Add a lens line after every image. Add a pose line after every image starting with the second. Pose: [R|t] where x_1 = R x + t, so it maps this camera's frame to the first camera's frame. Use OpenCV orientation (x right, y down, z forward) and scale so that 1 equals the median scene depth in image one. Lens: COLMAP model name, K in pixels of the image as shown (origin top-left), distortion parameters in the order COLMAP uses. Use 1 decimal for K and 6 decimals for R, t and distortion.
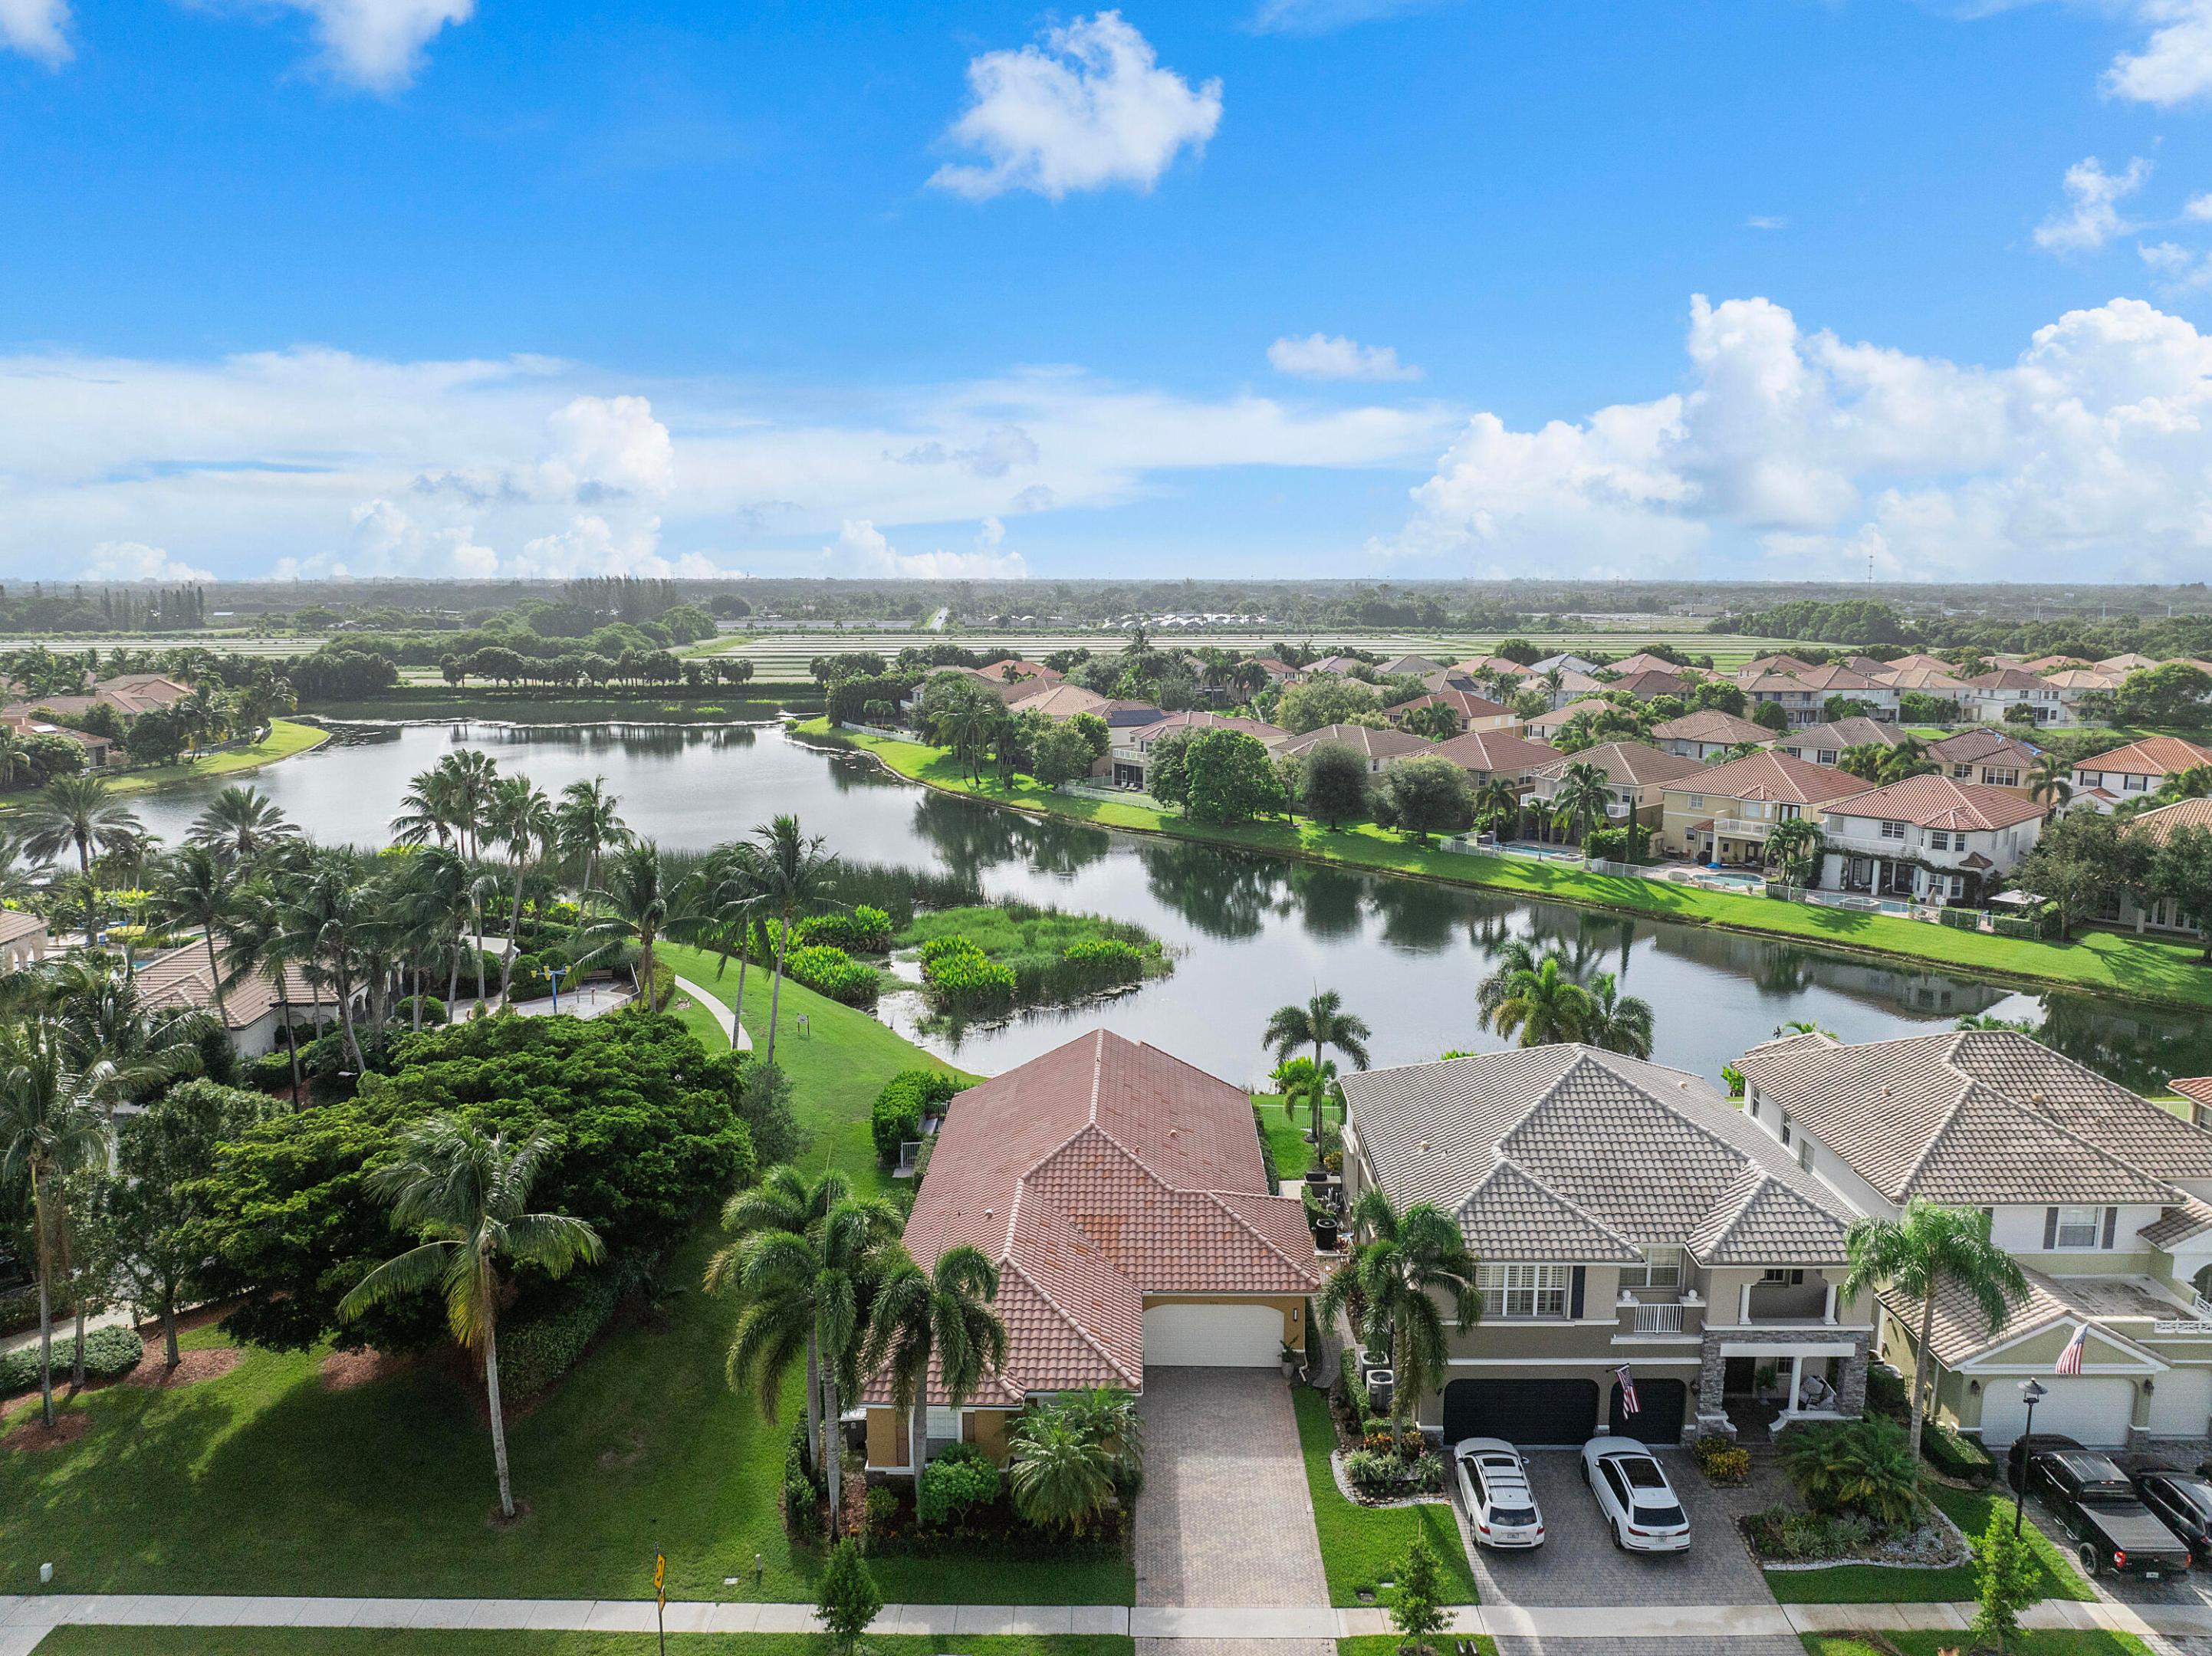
lens RADIAL K [[1491.5, 0, 1106.0], [0, 1491.5, 828.0], [0, 0, 1]] dist [-0.045915, -0.002904]
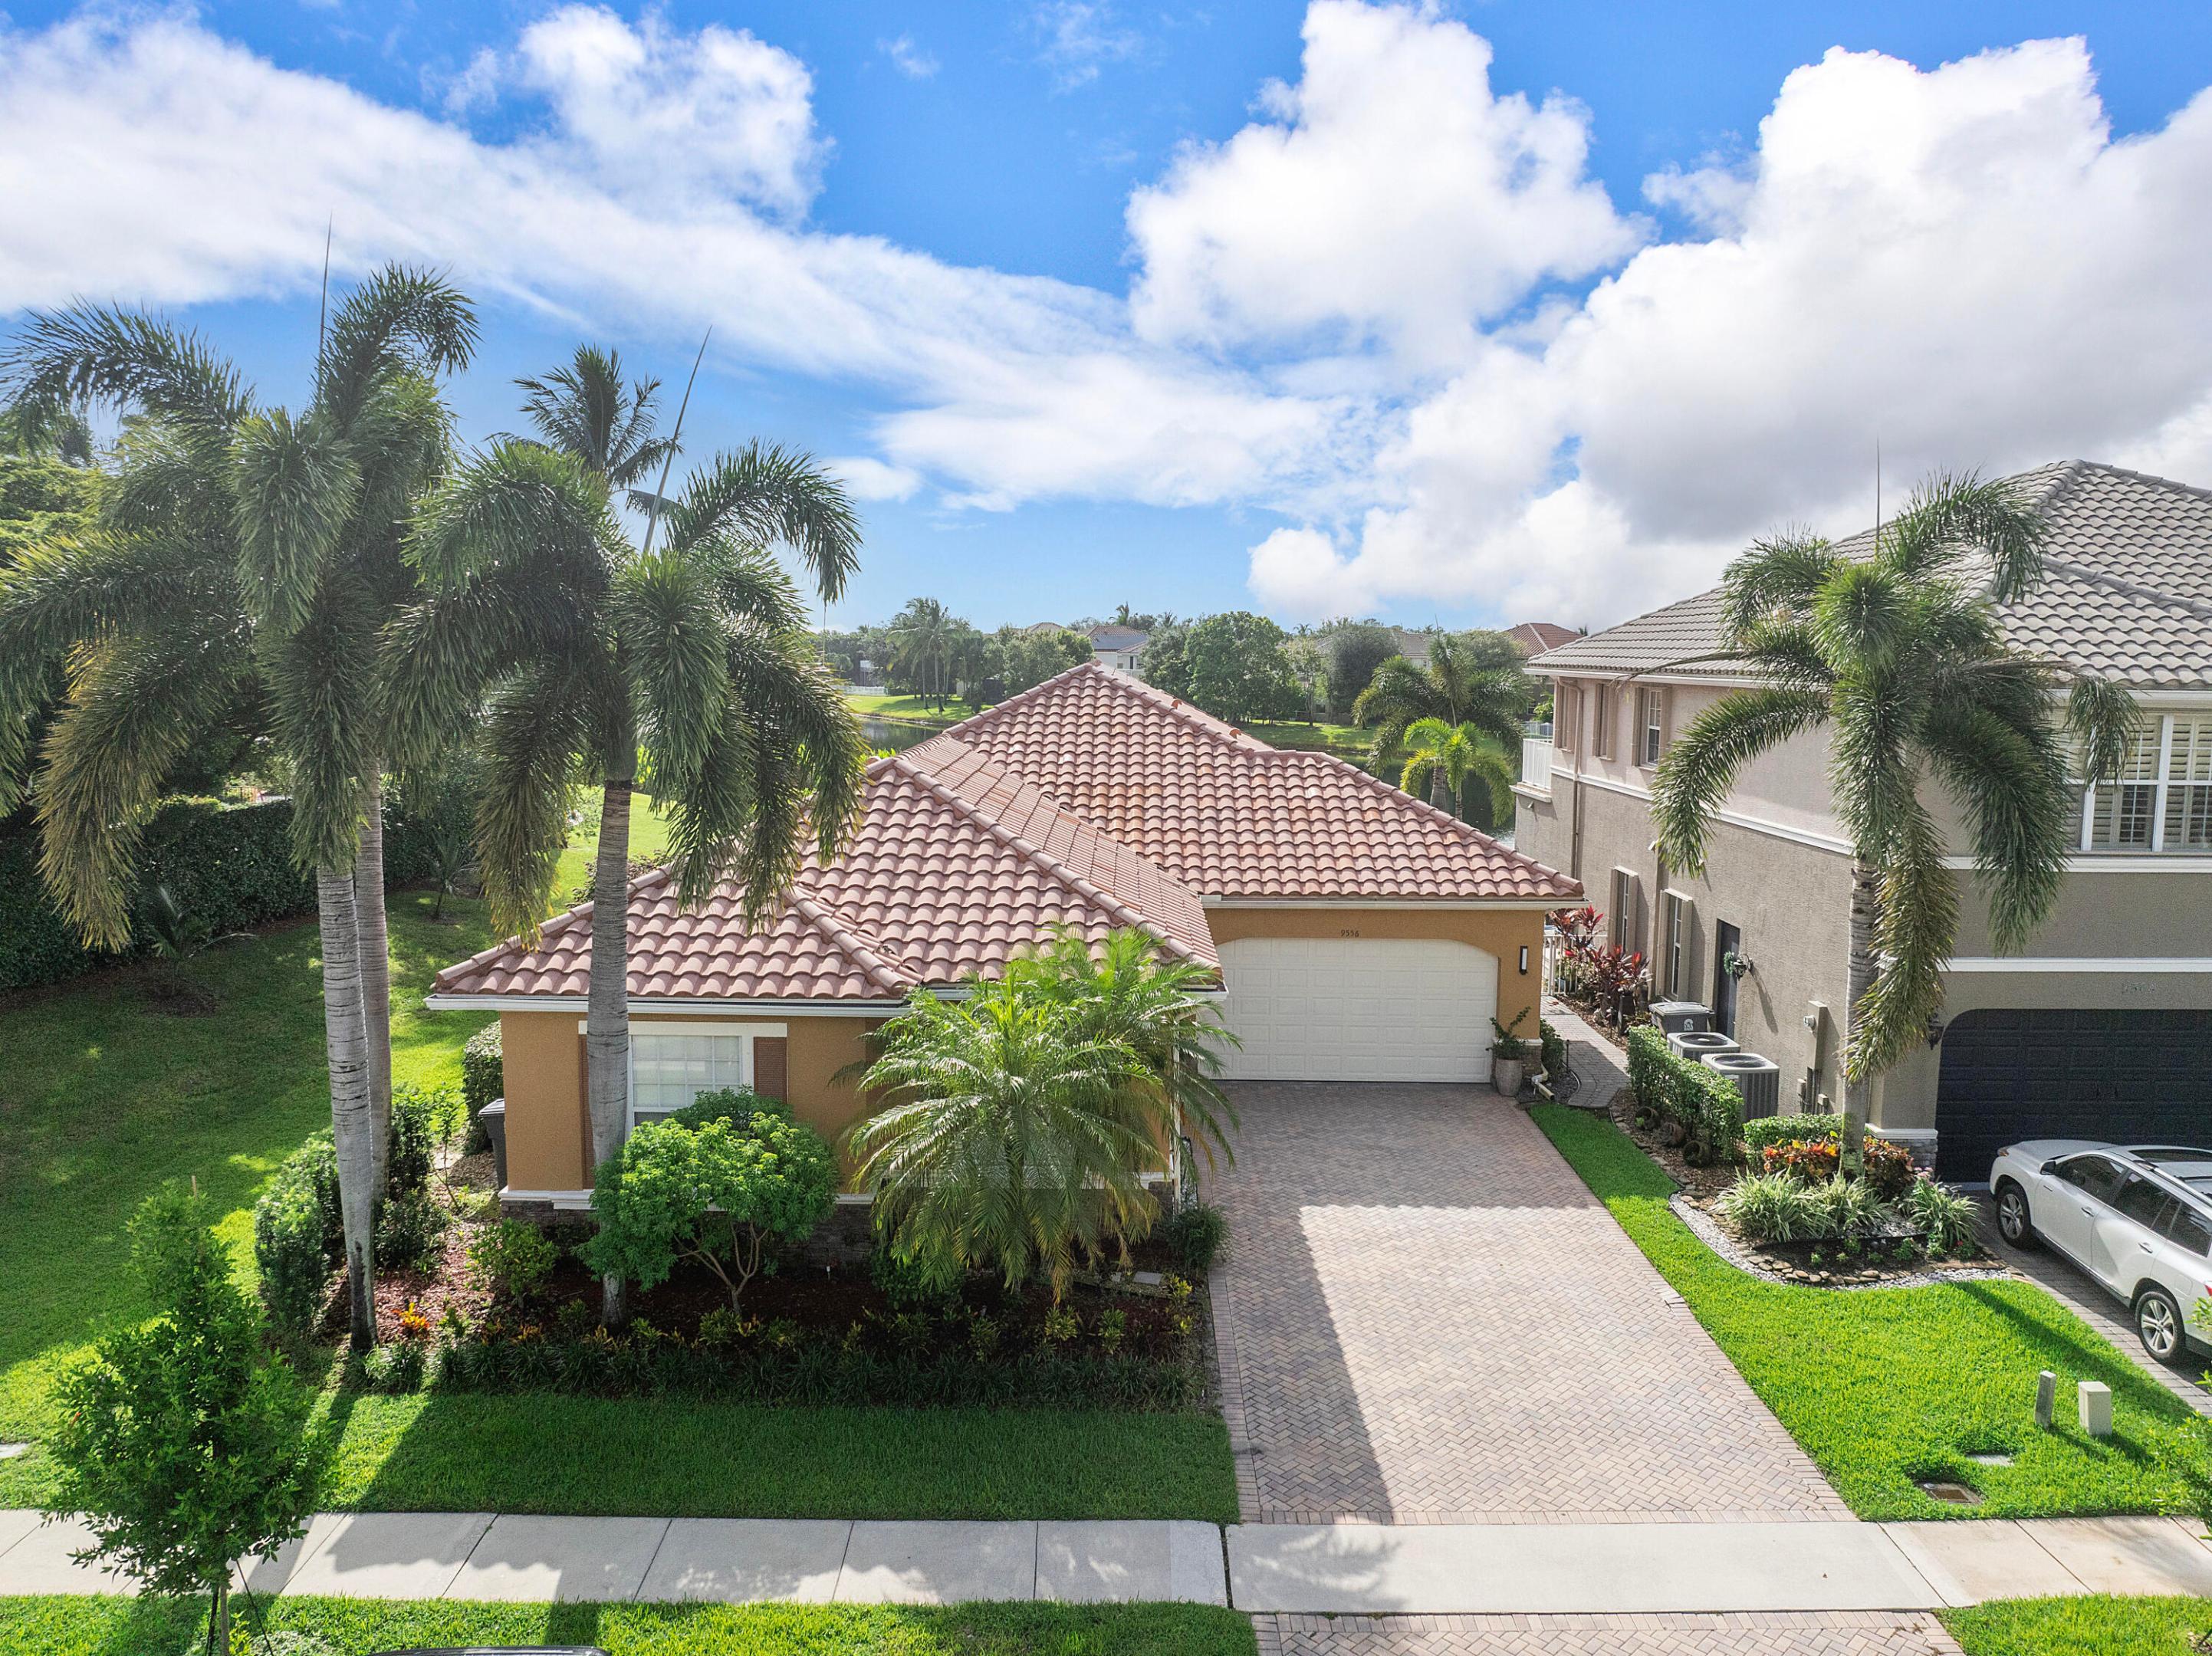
lens RADIAL K [[1521.9, 0, 1115.3], [0, 1521.9, 826.0], [0, 0, 1]] dist [-0.037968, 0.000490]
pose [[0.999748, 0.008987, 0.020562, -0.011241], [-0.008244, 0.999319, -0.035961, 0.307002], [-0.020871, 0.035783, 0.999142, 0.527681]]
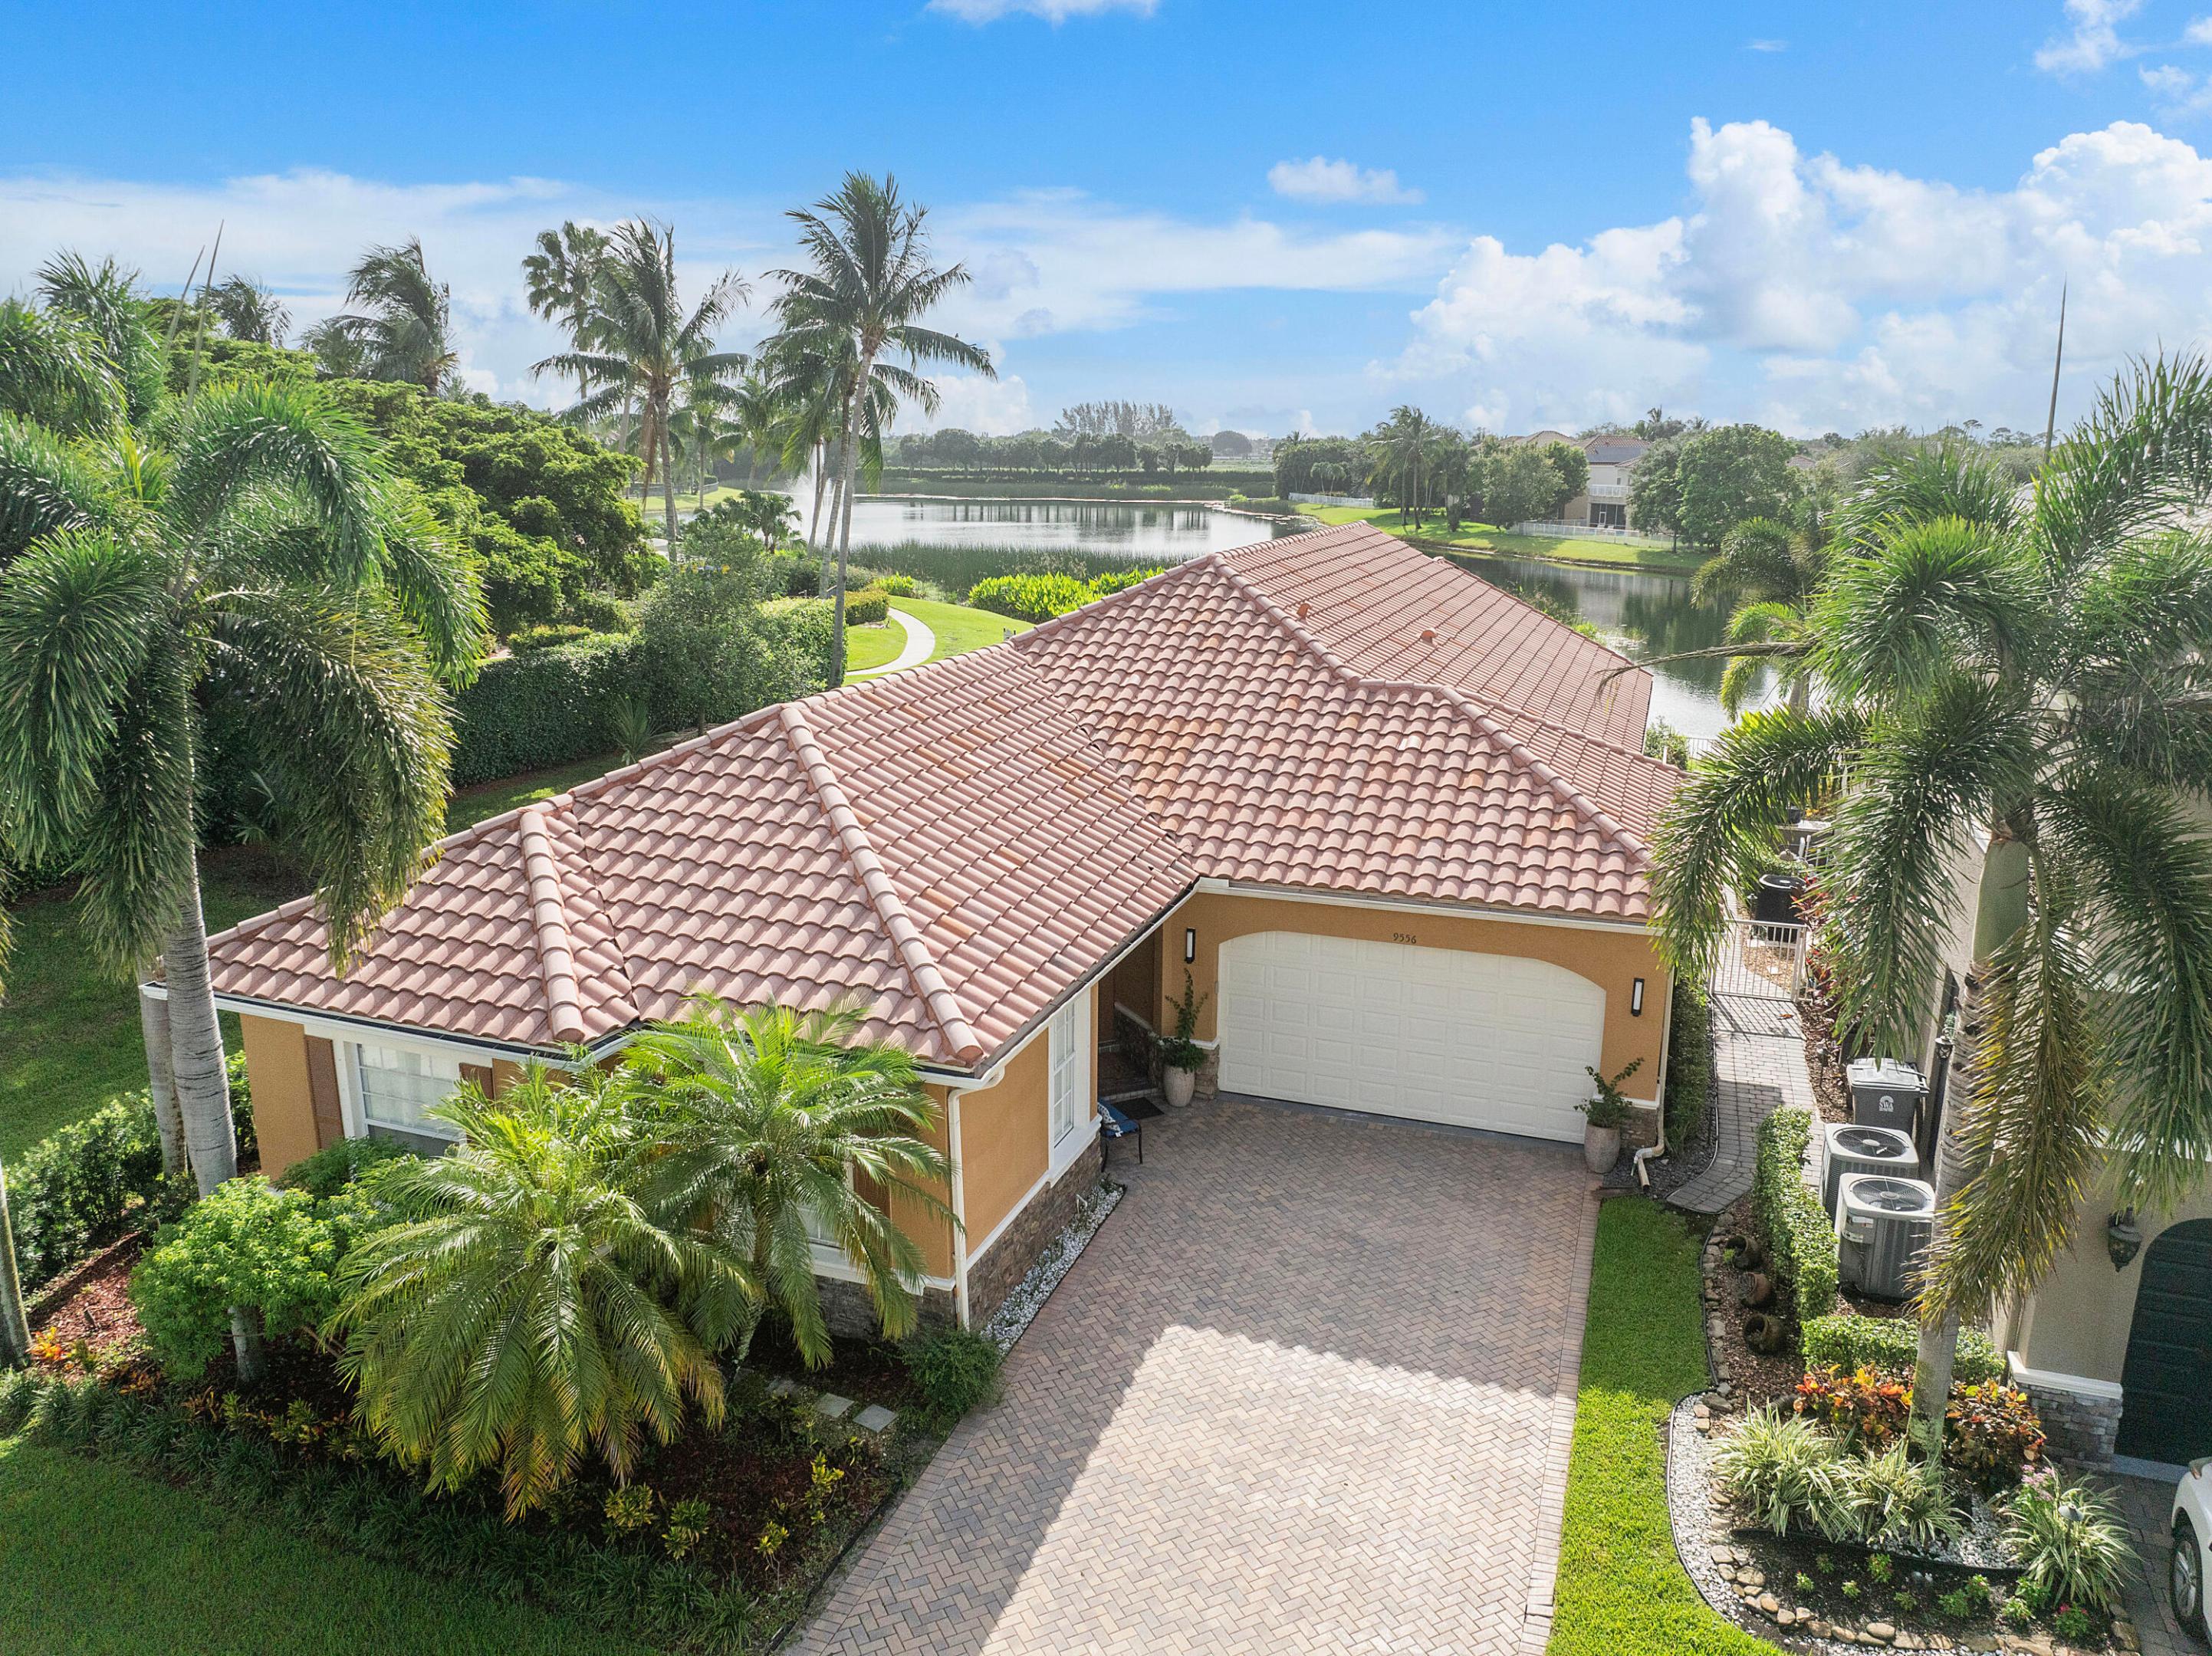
lens RADIAL K [[1535.7, 0, 1137.8], [0, 1535.7, 823.8], [0, 0, 1]] dist [-0.031855, 0.002110]
pose [[0.952934, 0.080508, -0.292294, 0.118880], [-0.054199, 0.993805, 0.097029, 0.262113], [0.298295, -0.076620, 0.951393, 0.634026]]
